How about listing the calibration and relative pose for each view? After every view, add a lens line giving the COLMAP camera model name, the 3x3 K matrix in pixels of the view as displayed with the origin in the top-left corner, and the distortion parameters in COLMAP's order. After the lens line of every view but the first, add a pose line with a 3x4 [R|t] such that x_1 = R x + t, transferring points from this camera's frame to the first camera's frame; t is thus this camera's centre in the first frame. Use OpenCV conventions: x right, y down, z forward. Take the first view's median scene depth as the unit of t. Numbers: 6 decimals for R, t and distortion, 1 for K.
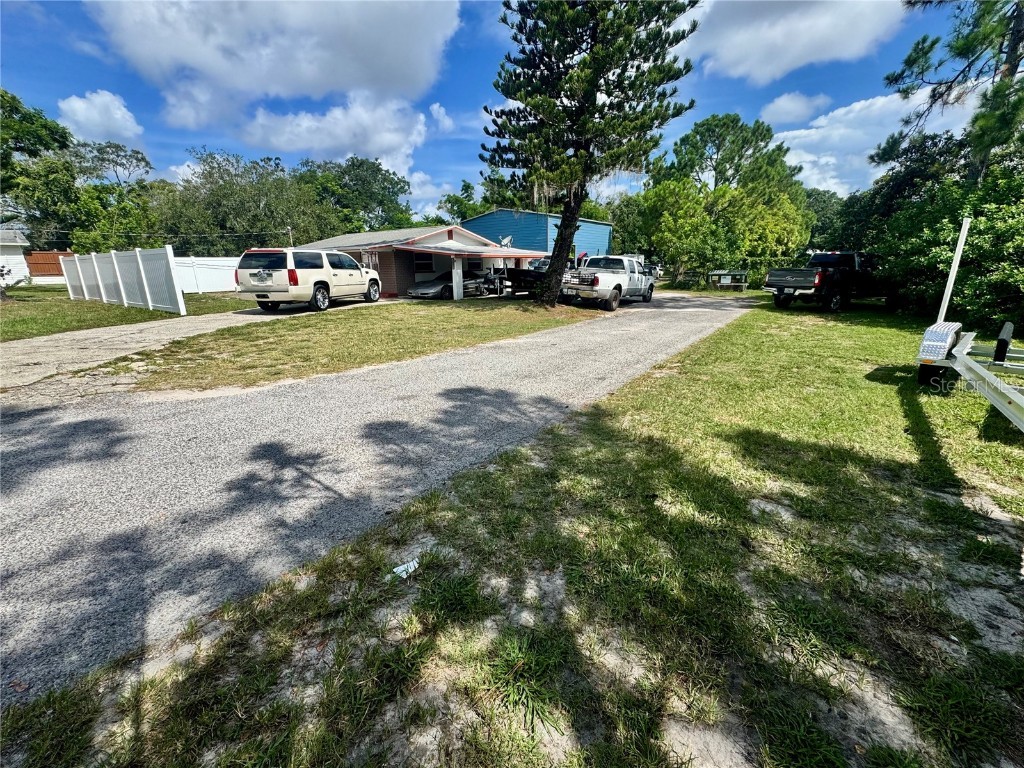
lens RADIAL K [[409.7, 0, 511.7], [0, 409.7, 381.7], [0, 0, 1]] dist [-0.003233, -0.000452]
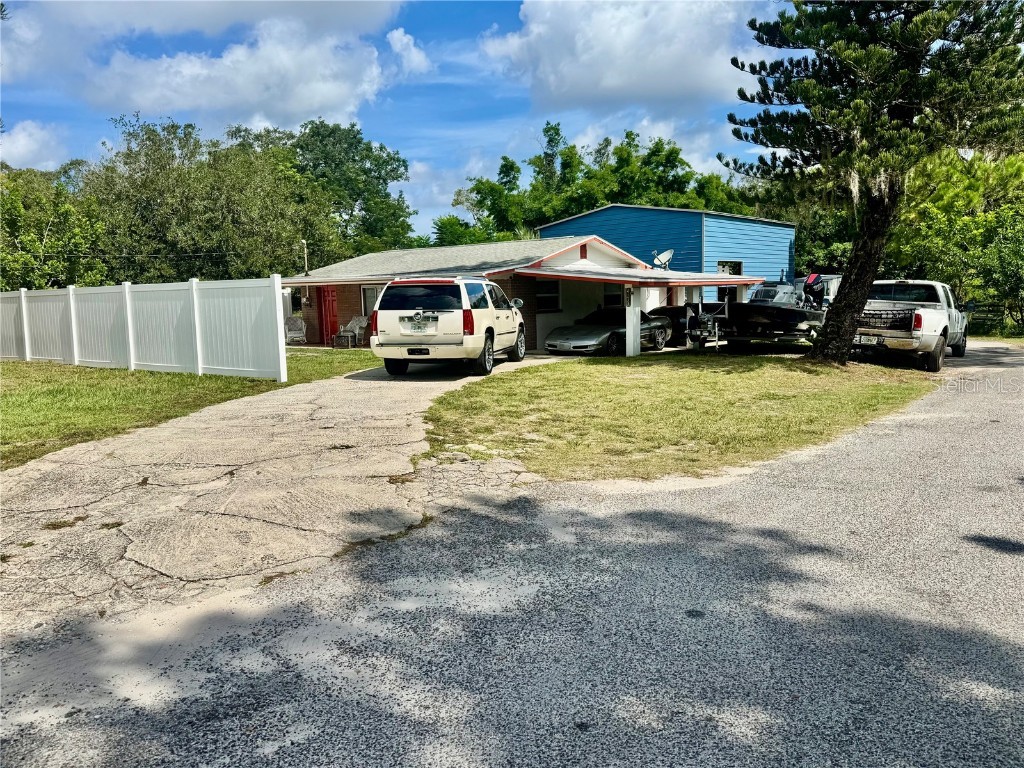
lens RADIAL K [[767.5, 0, 509.5], [0, 767.5, 388.0], [0, 0, 1]] dist [0.044798, -0.005162]
pose [[0.999512, -0.008155, -0.030146, -0.280809], [0.003247, 0.987212, -0.159382, 0.021391], [0.031060, 0.159206, 0.986757, -0.093416]]
